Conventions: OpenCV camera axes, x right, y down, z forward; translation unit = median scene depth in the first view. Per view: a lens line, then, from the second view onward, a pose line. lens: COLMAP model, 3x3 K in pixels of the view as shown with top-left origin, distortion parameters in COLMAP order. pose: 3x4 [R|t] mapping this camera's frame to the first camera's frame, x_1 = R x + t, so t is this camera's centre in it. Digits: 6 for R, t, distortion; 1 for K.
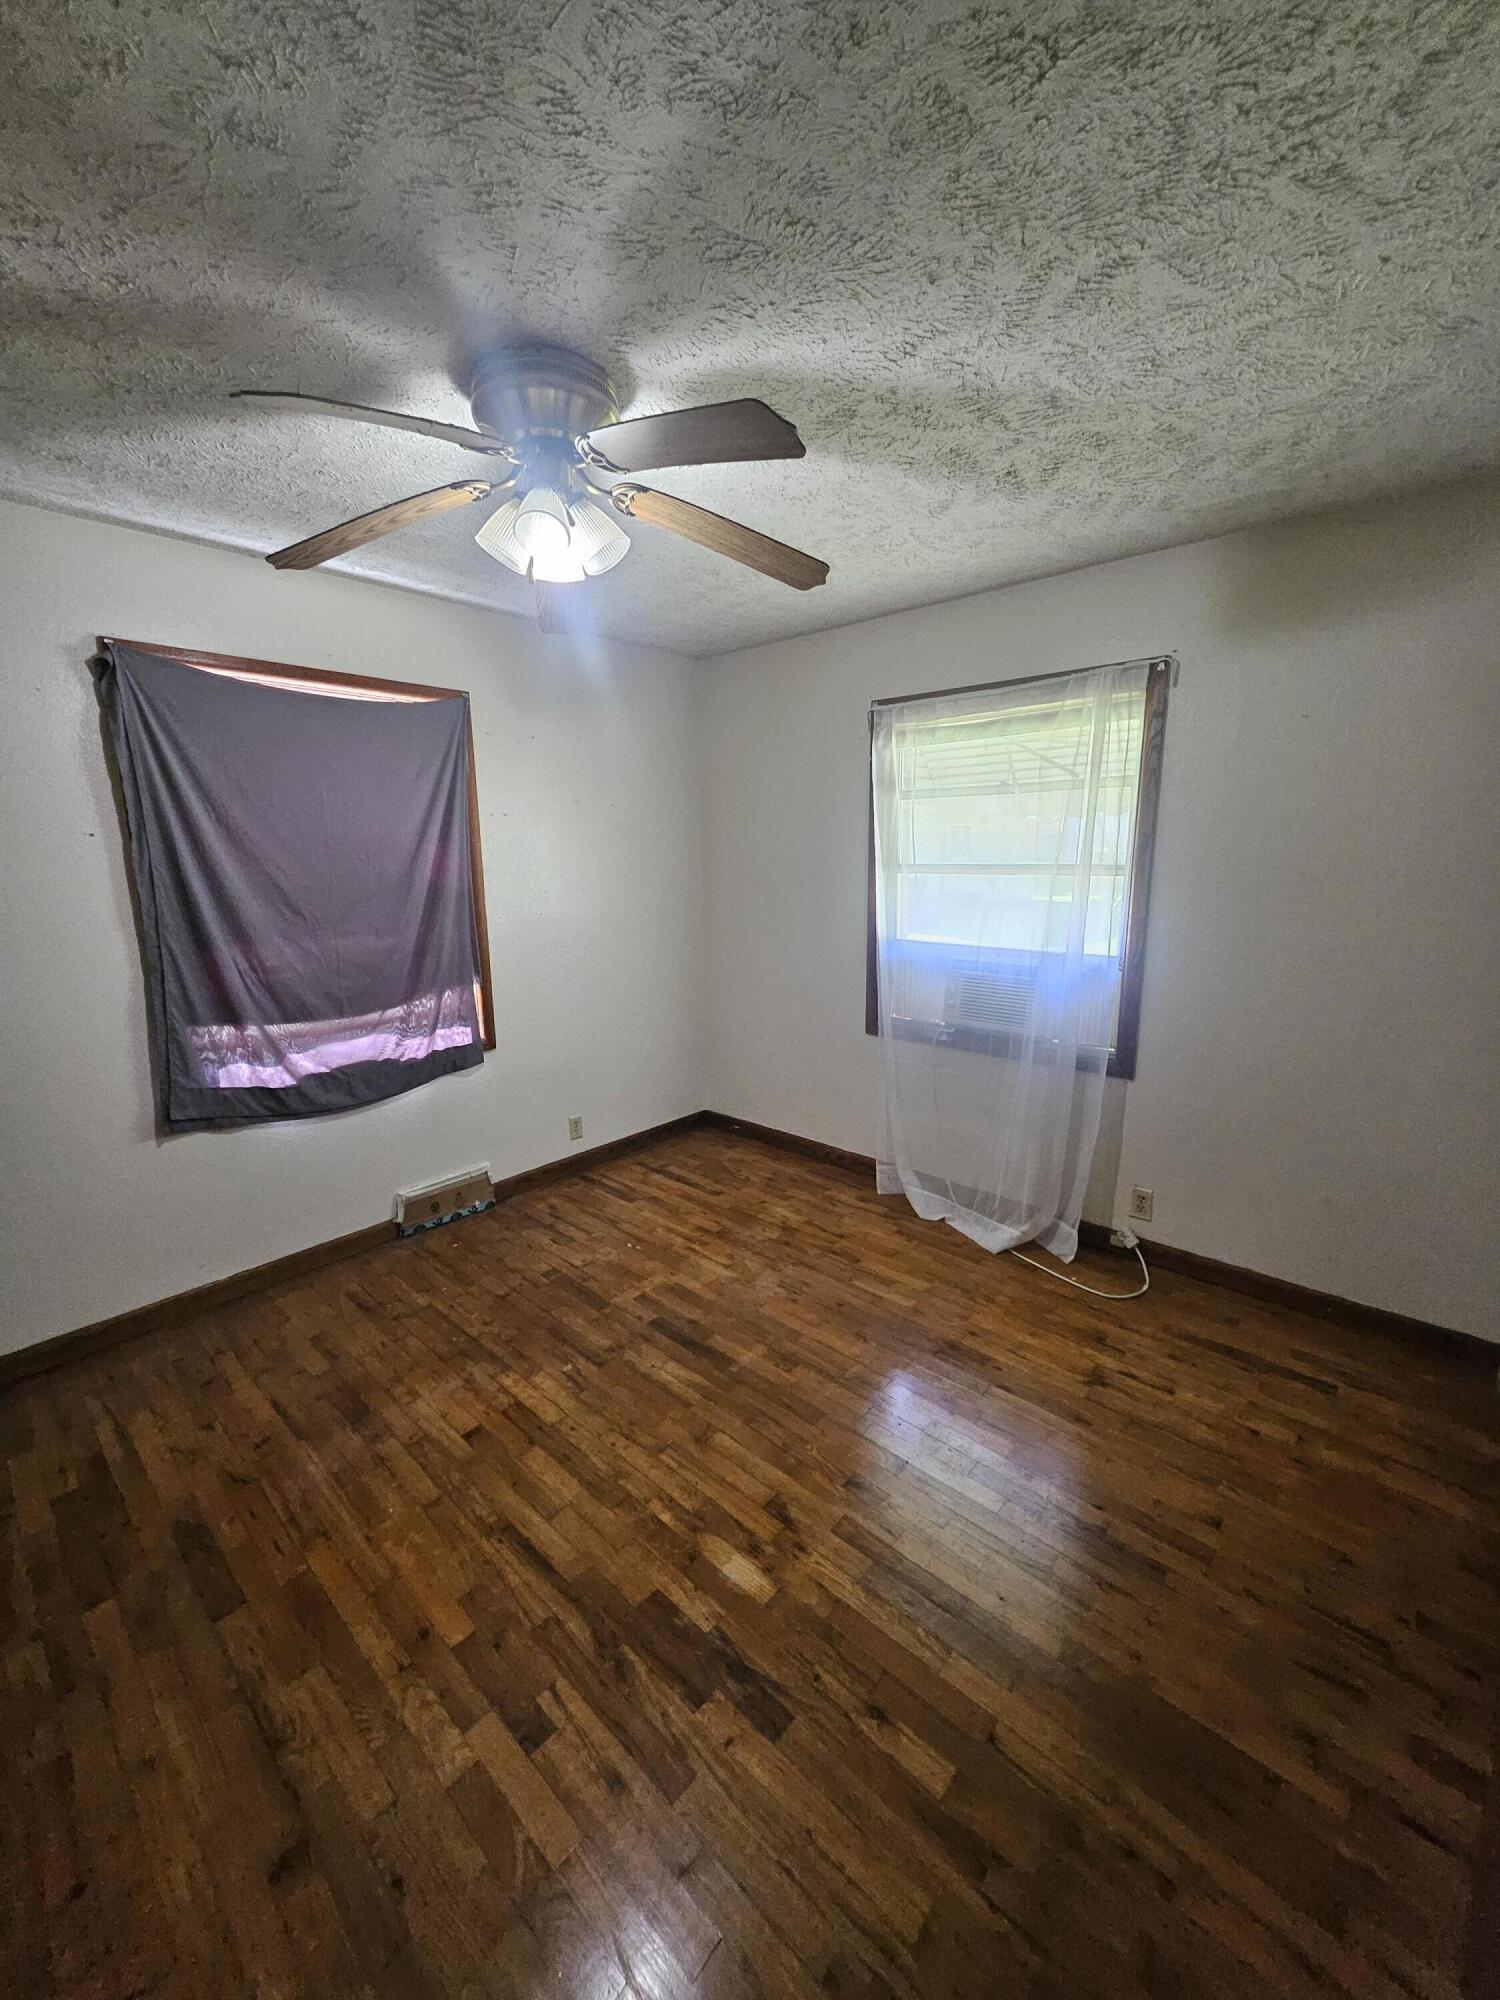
lens RADIAL K [[781.8, 0, 755.1], [0, 781.8, 998.1], [0, 0, 1]] dist [-0.007972, 0.001898]
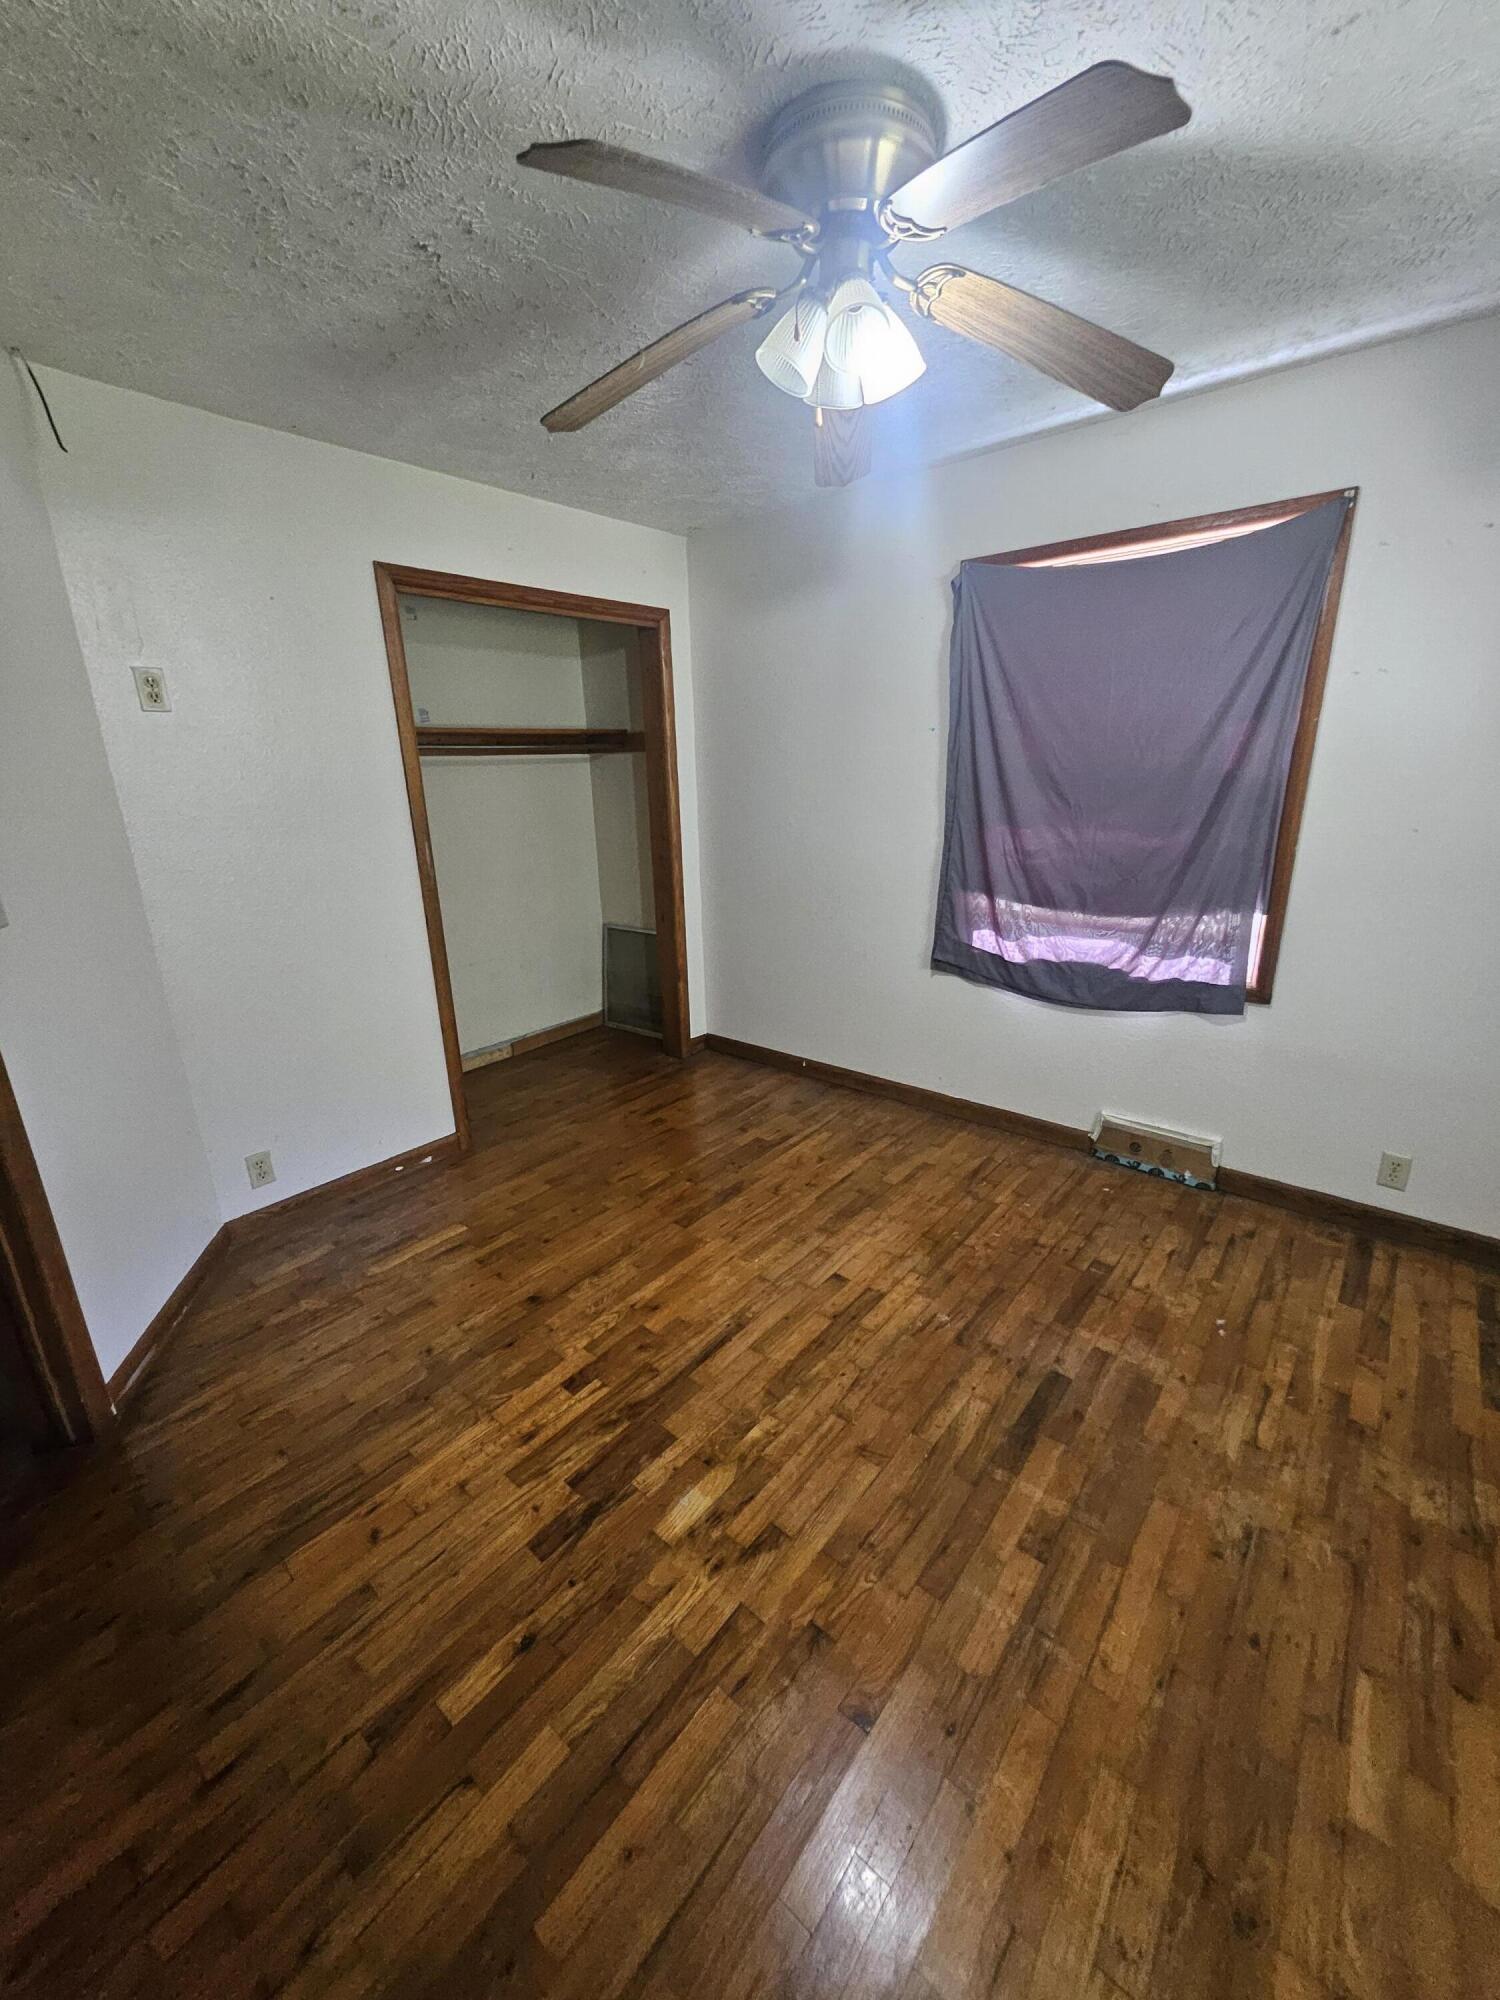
lens RADIAL K [[781.8, 0, 755.4], [0, 781.8, 1000.7], [0, 0, 1]] dist [-0.007972, 0.001898]
pose [[0.031011, 0.297580, -0.954193, 0.492234], [-0.161756, 0.943562, 0.289007, -0.102355], [0.986343, 0.145384, 0.077396, 0.622293]]
